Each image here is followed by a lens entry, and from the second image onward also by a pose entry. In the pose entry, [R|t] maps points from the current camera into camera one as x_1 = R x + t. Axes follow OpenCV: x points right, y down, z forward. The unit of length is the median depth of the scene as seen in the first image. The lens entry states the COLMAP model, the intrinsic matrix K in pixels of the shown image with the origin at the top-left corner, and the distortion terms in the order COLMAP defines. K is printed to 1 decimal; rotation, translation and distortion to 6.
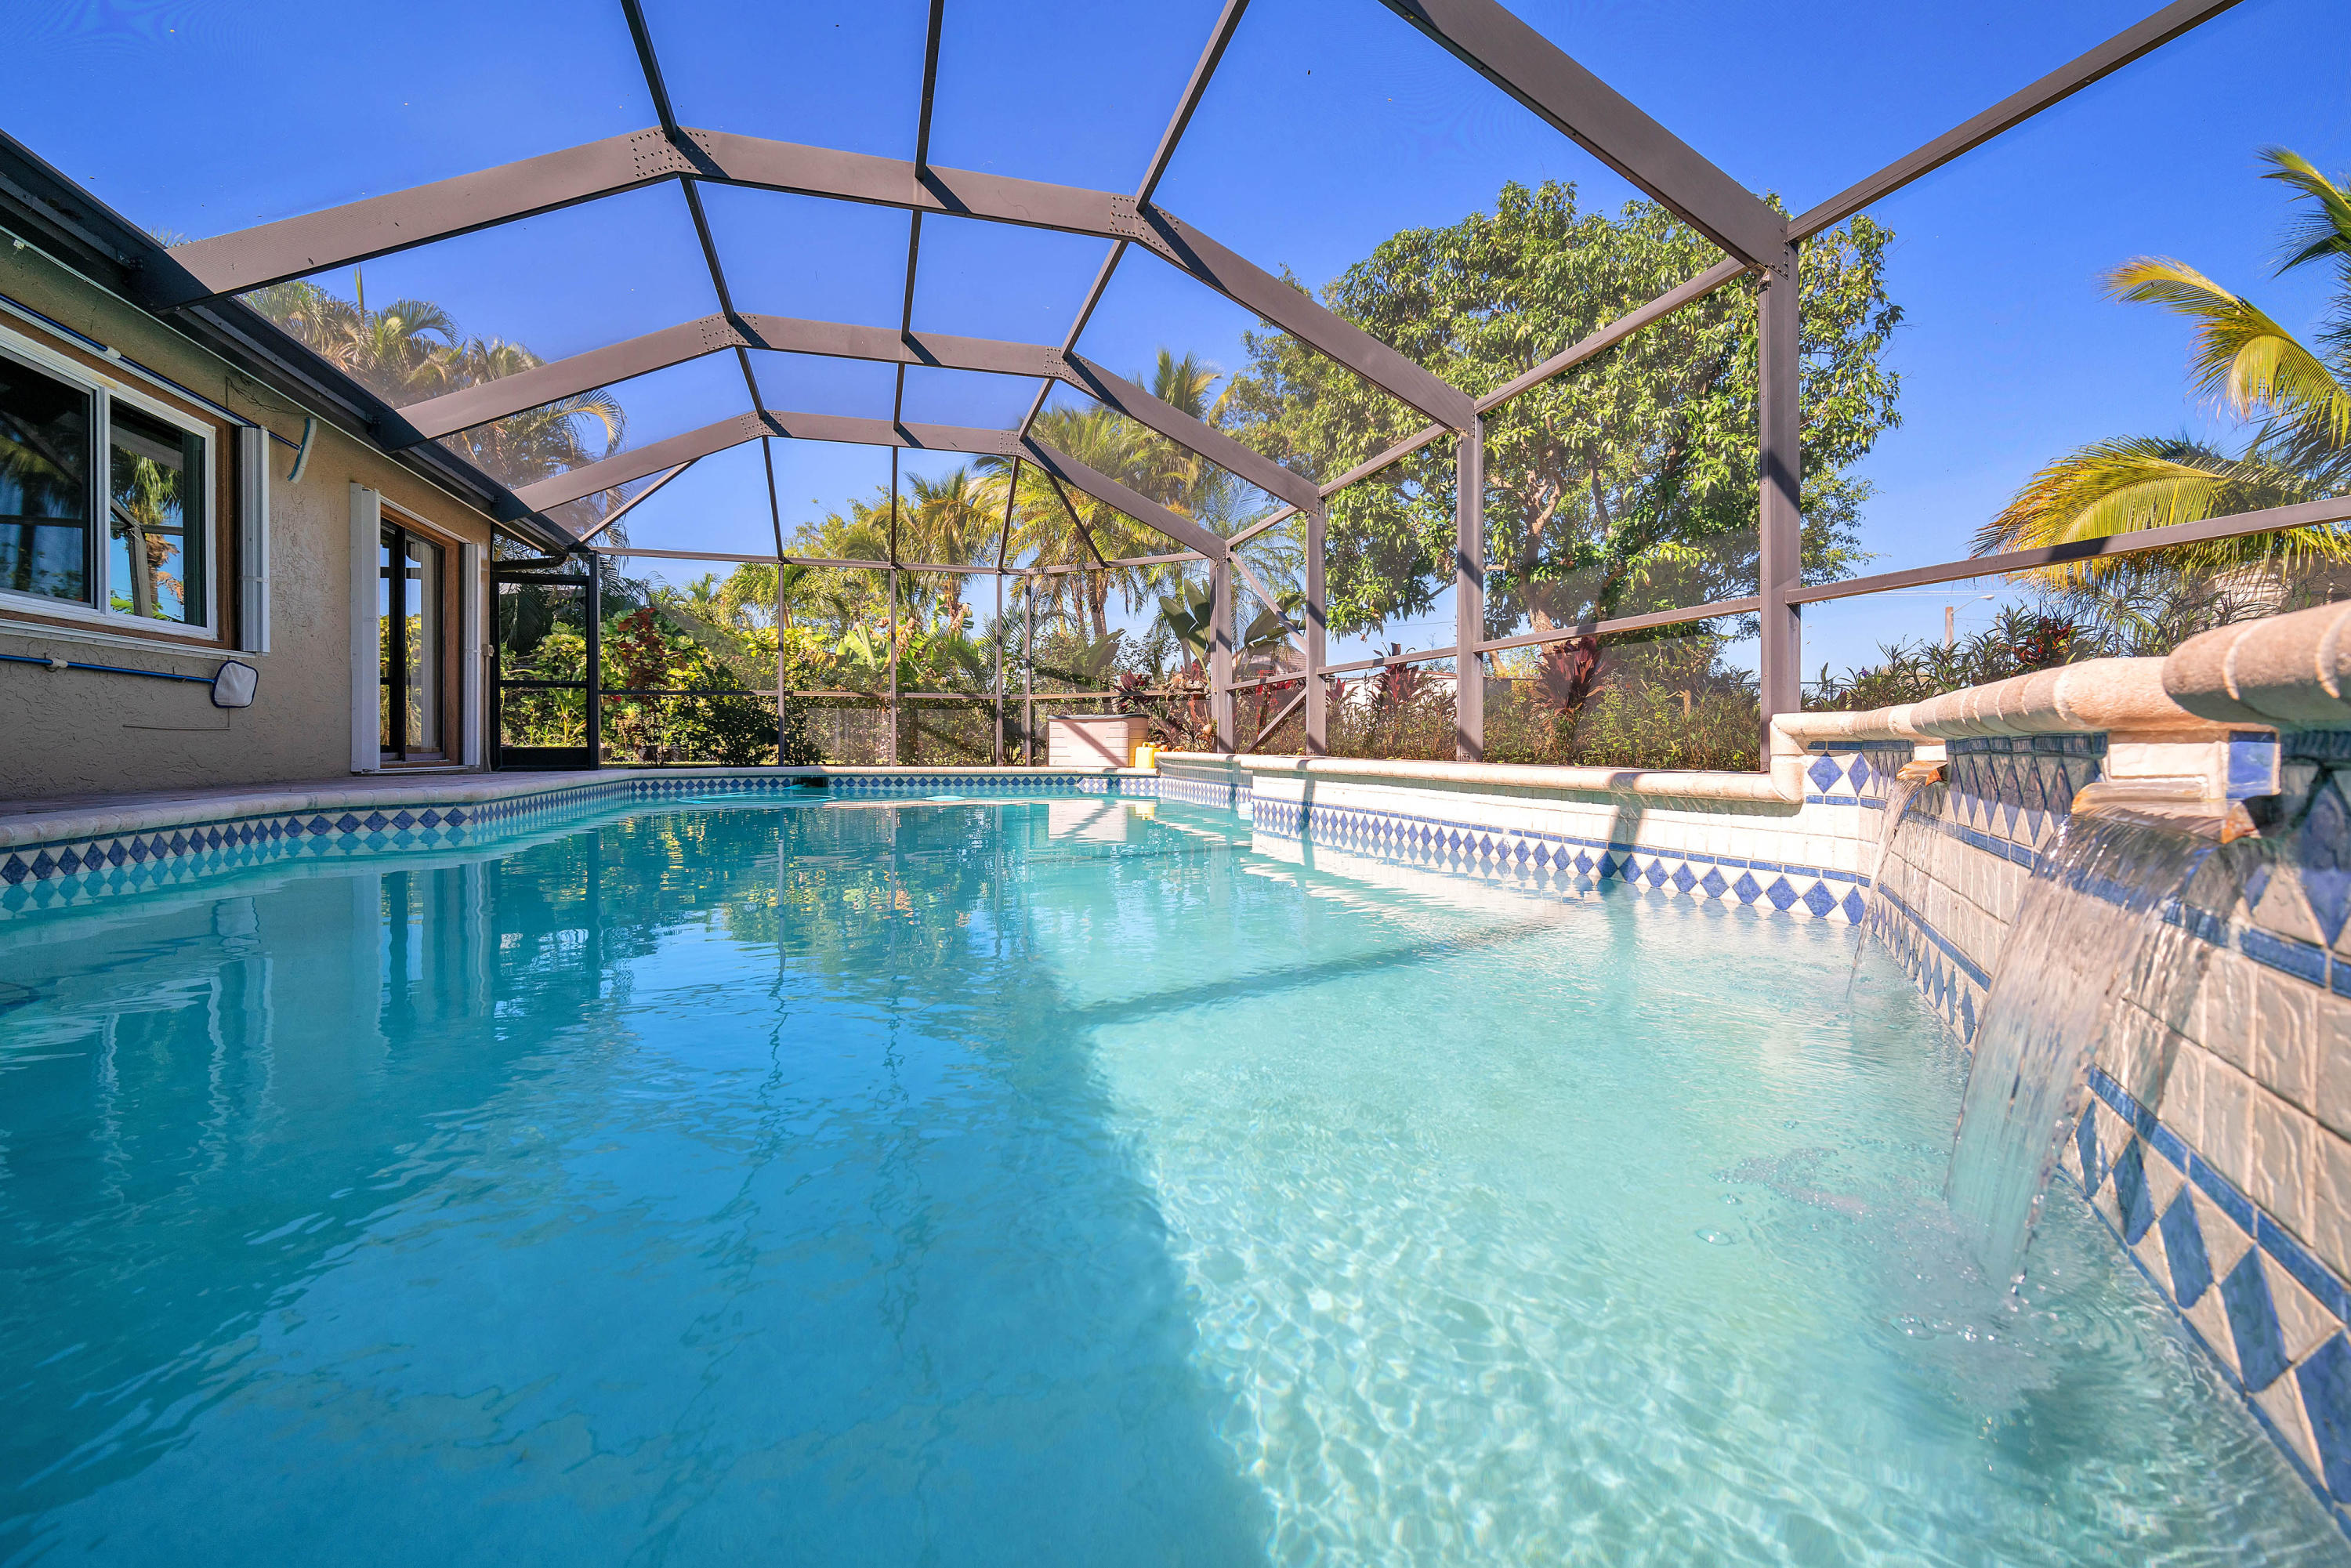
lens RADIAL K [[1041.3, 0, 1170.9], [0, 1041.3, 752.4], [0, 0, 1]] dist [-0.004365, -0.000359]
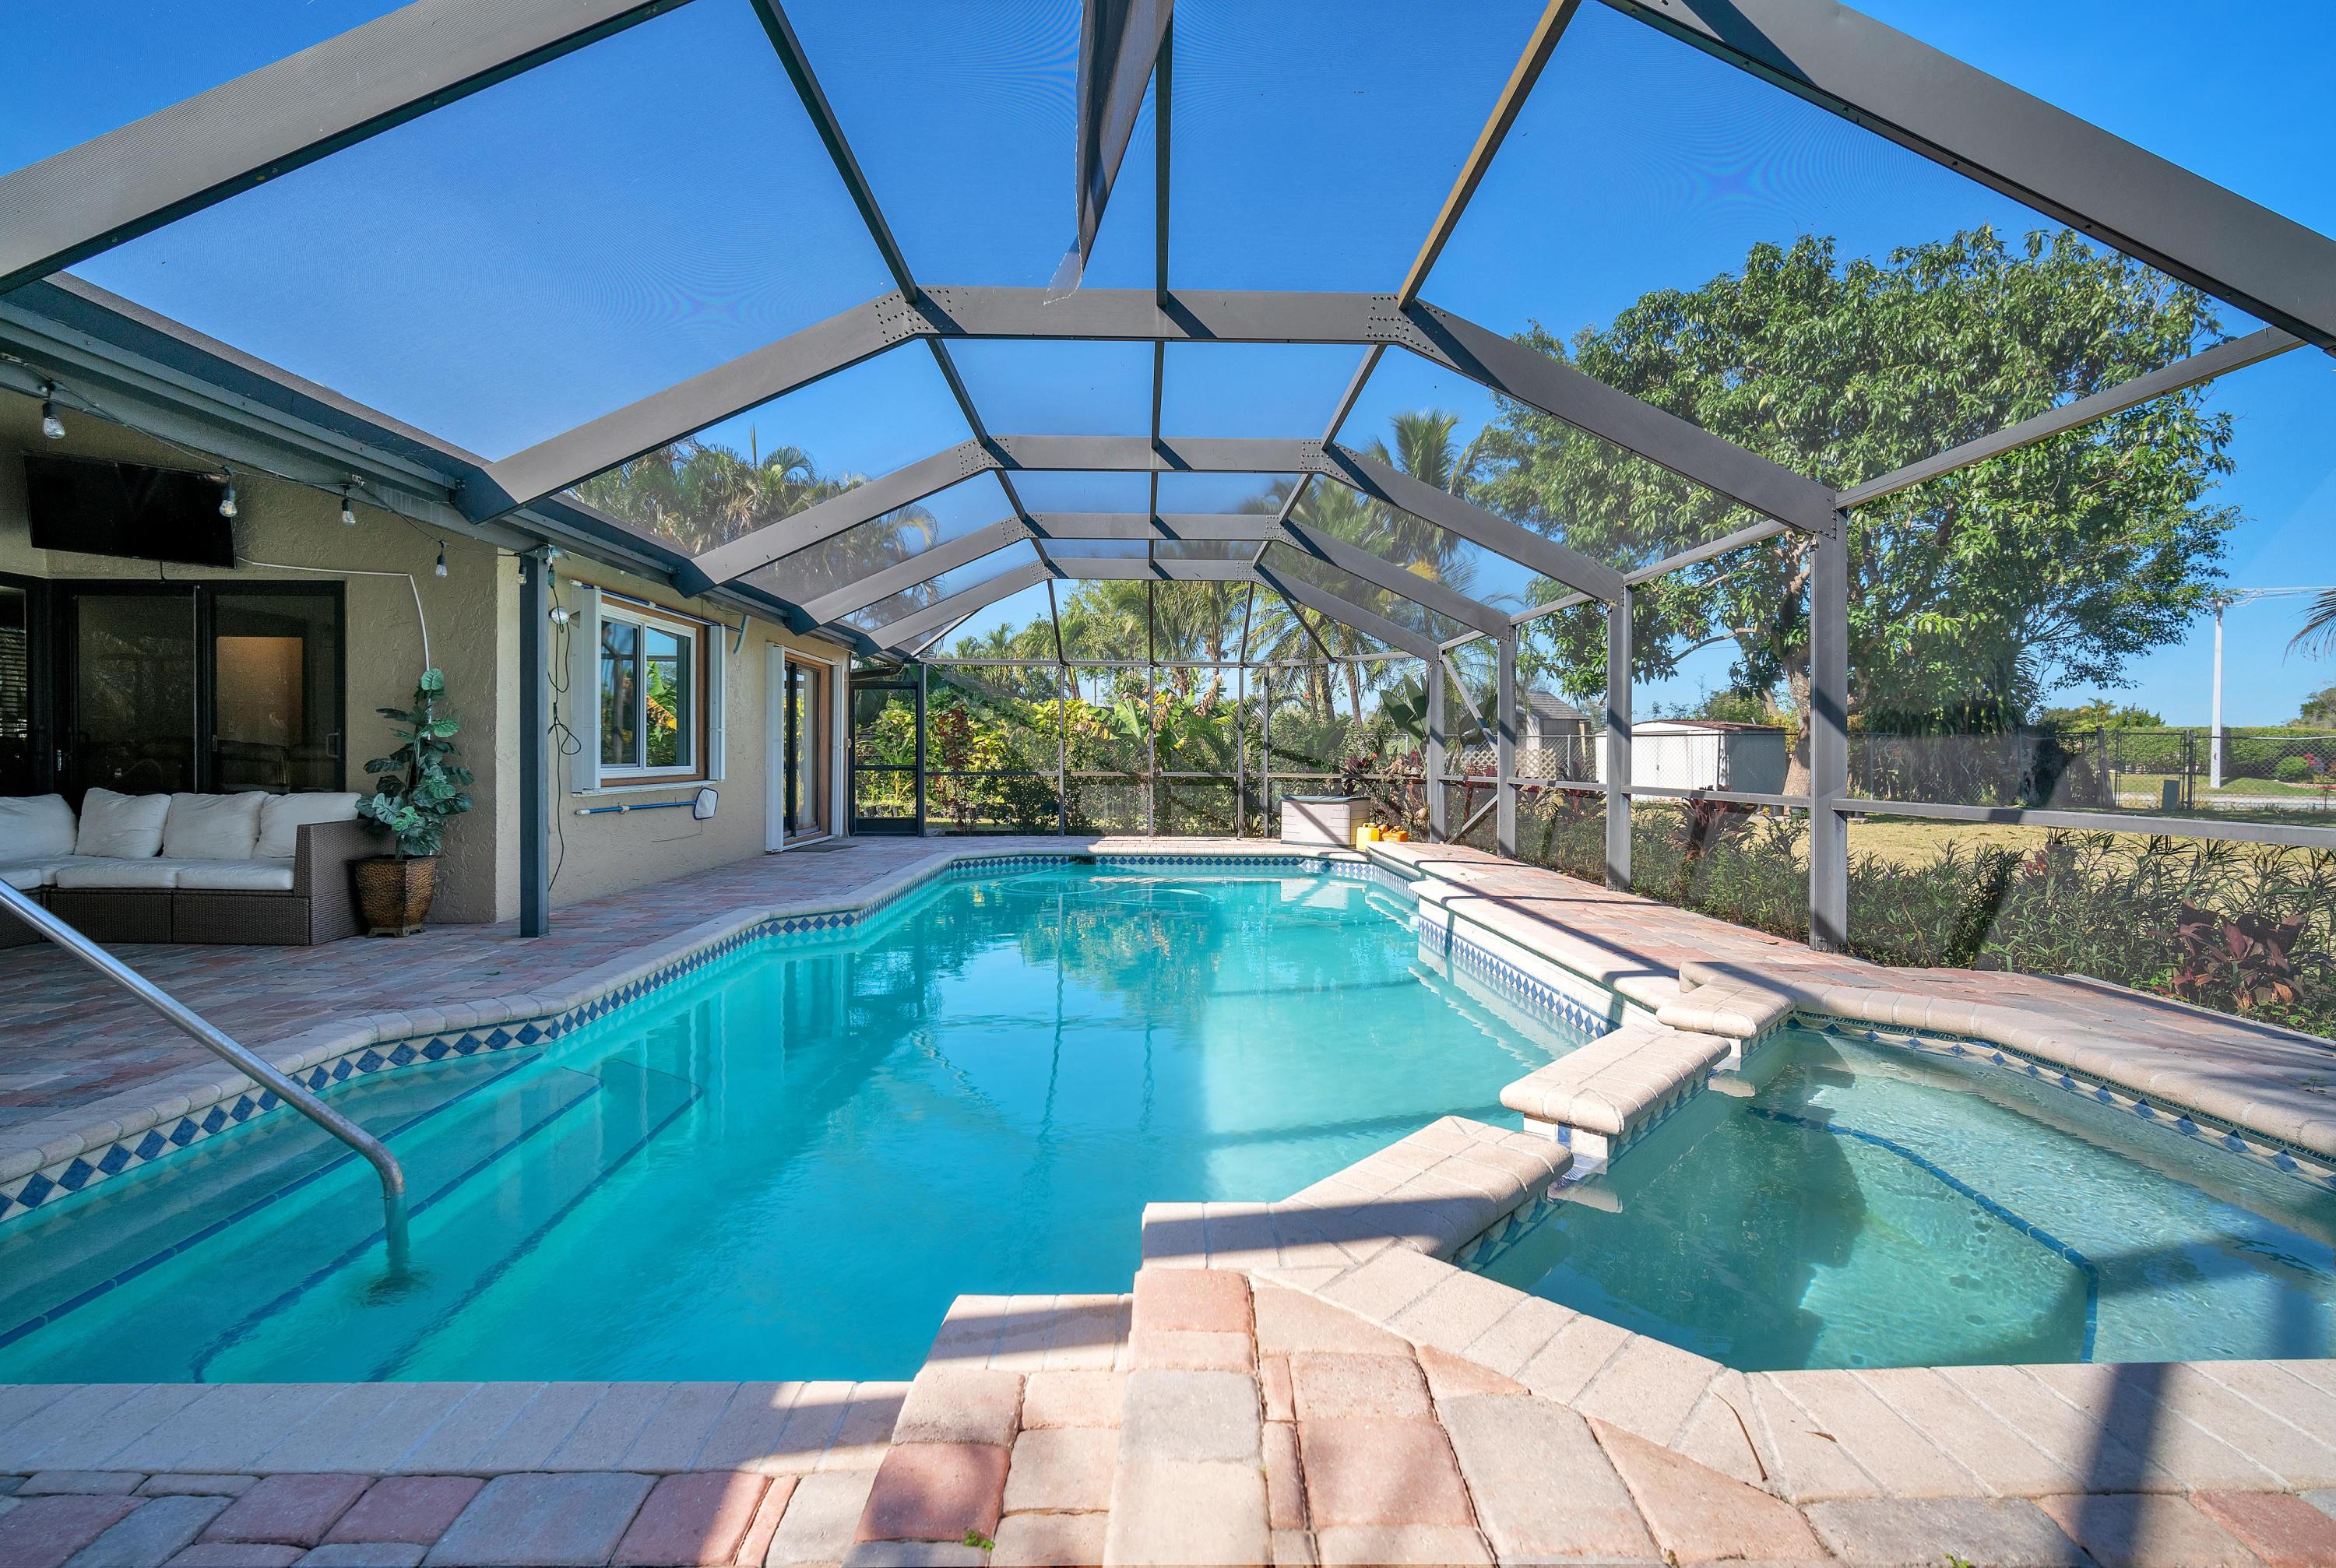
lens RADIAL K [[1043.8, 0, 1160.6], [0, 1043.8, 761.2], [0, 0, 1]] dist [-0.004116, -0.000617]
pose [[0.964172, 0.005077, -0.265228, 0.055145], [-0.005676, 0.999983, -0.001494, -0.066838], [0.265216, 0.002946, 0.964185, -0.130168]]
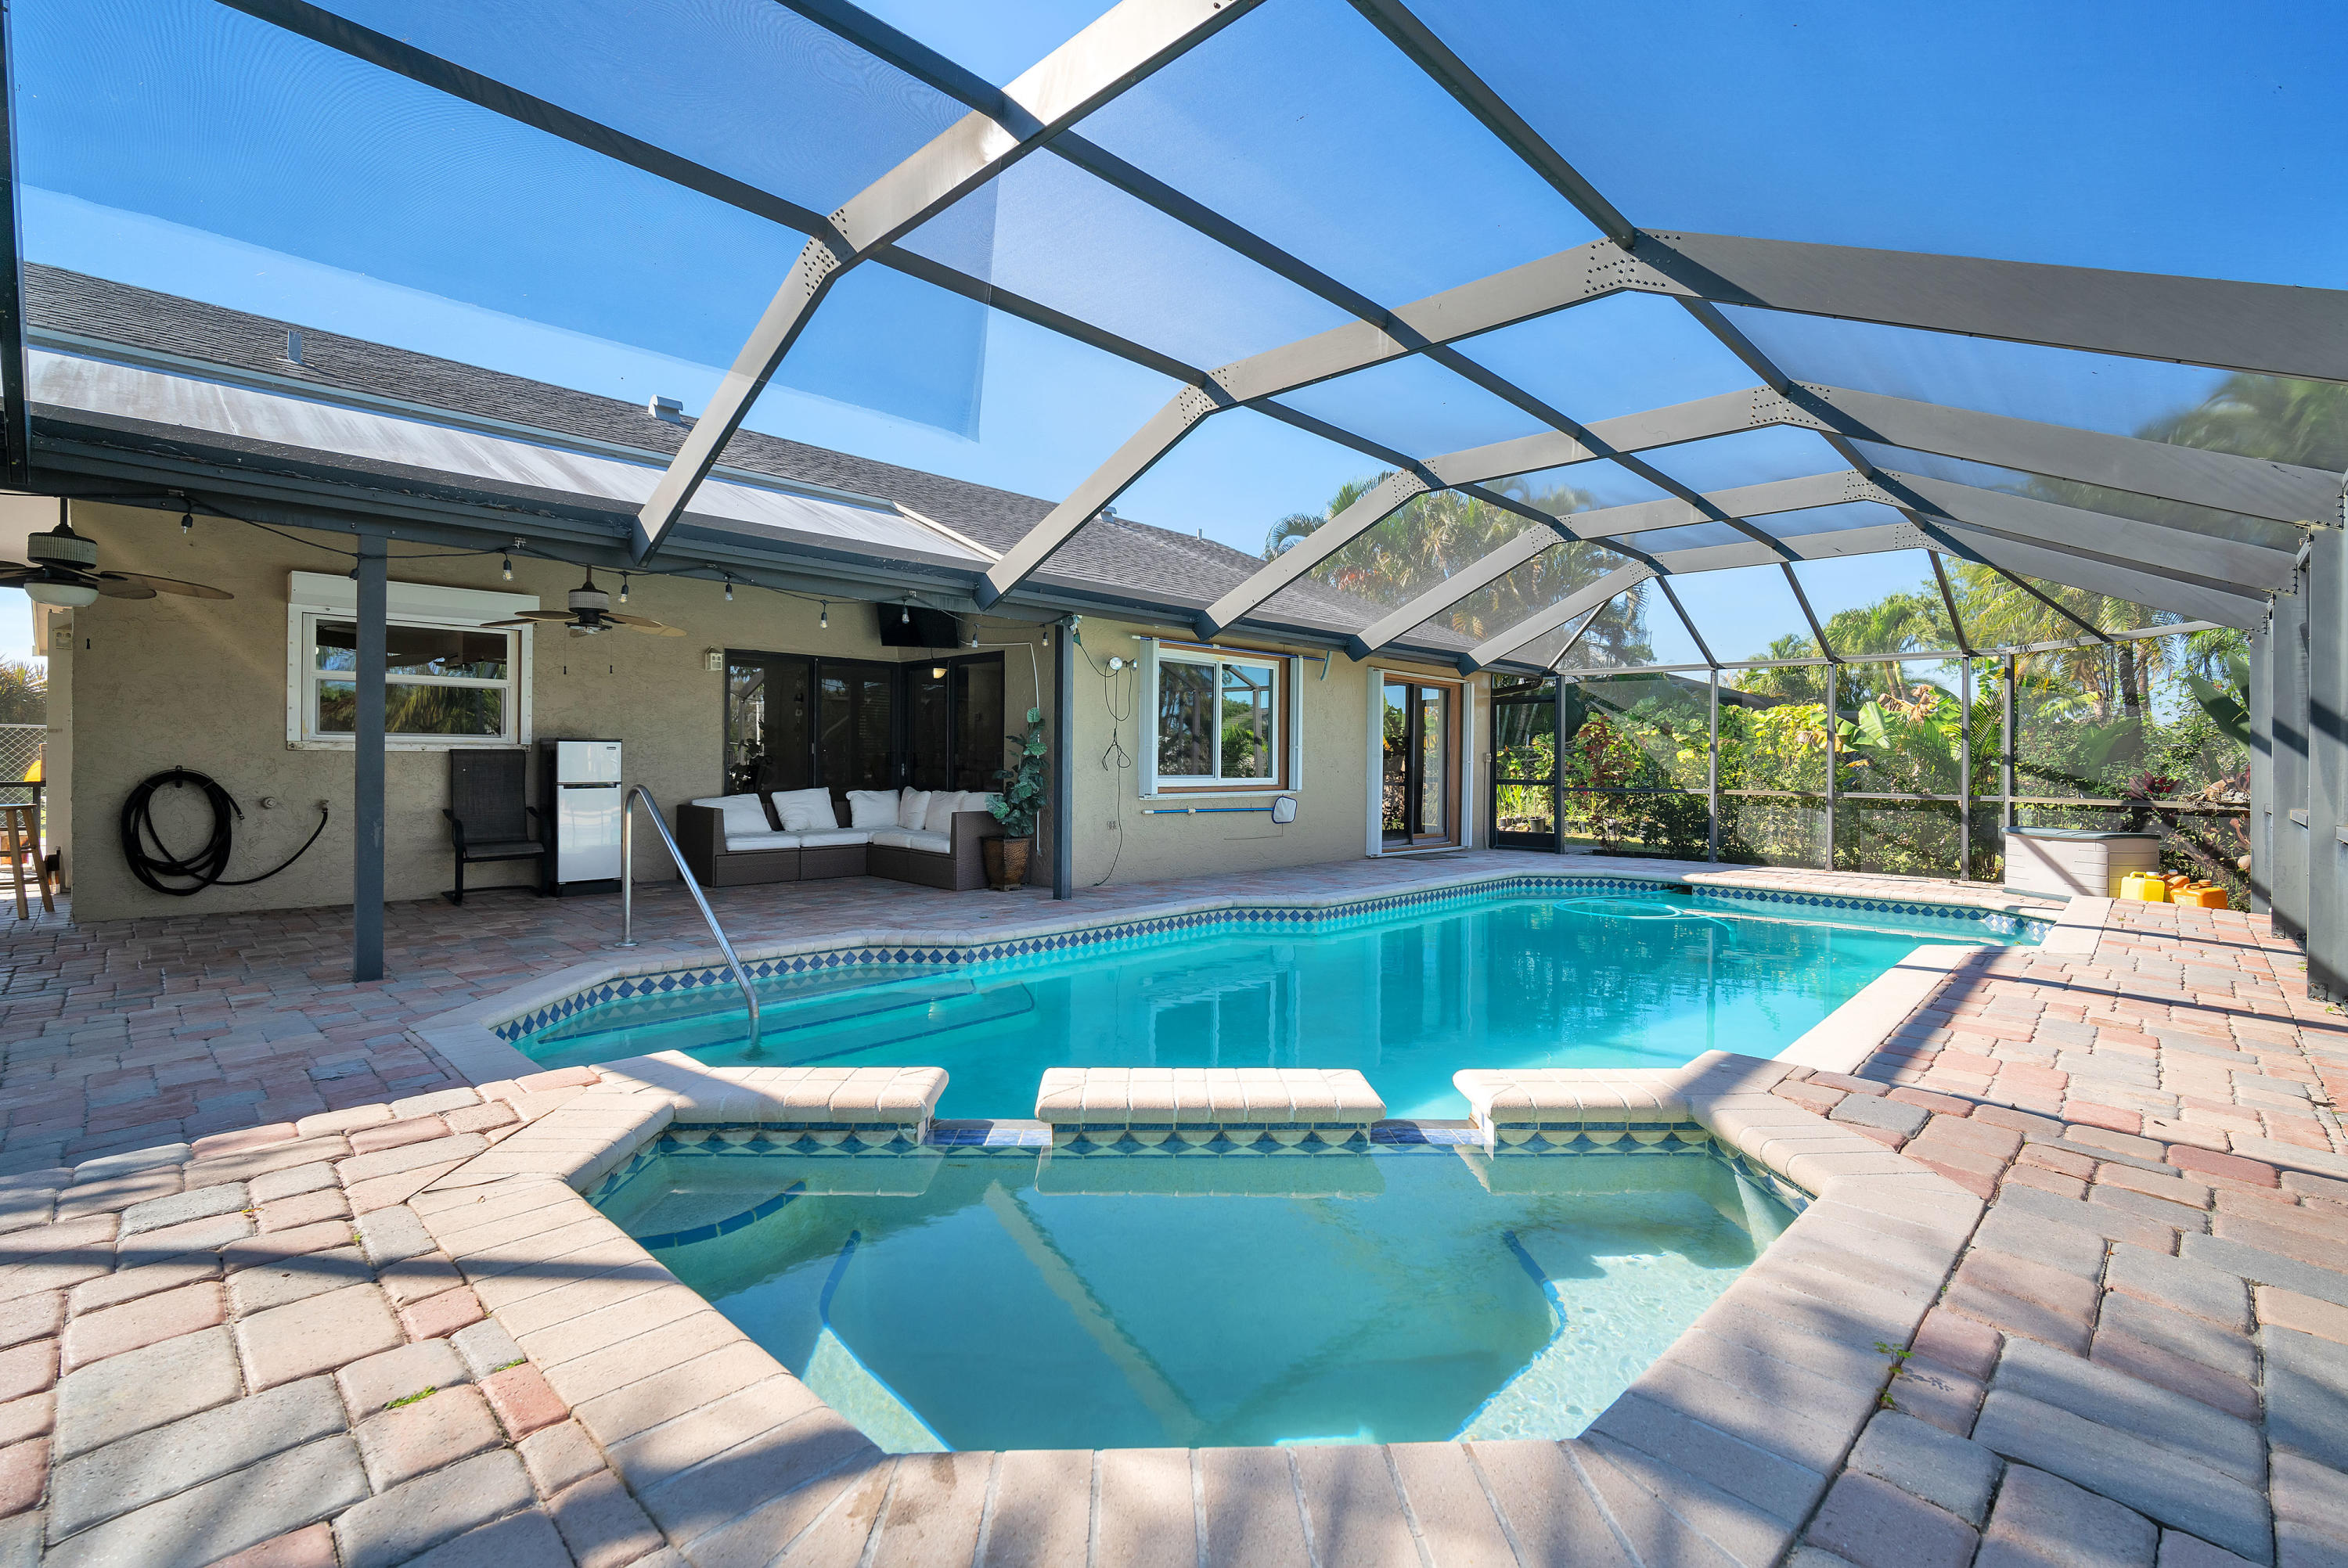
lens RADIAL K [[1049.1, 0, 1166.6], [0, 1049.1, 761.1], [0, 0, 1]] dist [-0.004116, -0.000617]
pose [[0.490372, 0.001993, -0.871511, 0.271206], [-0.014035, 0.999886, -0.005610, -0.070615], [0.871400, 0.014983, 0.490344, -0.011179]]
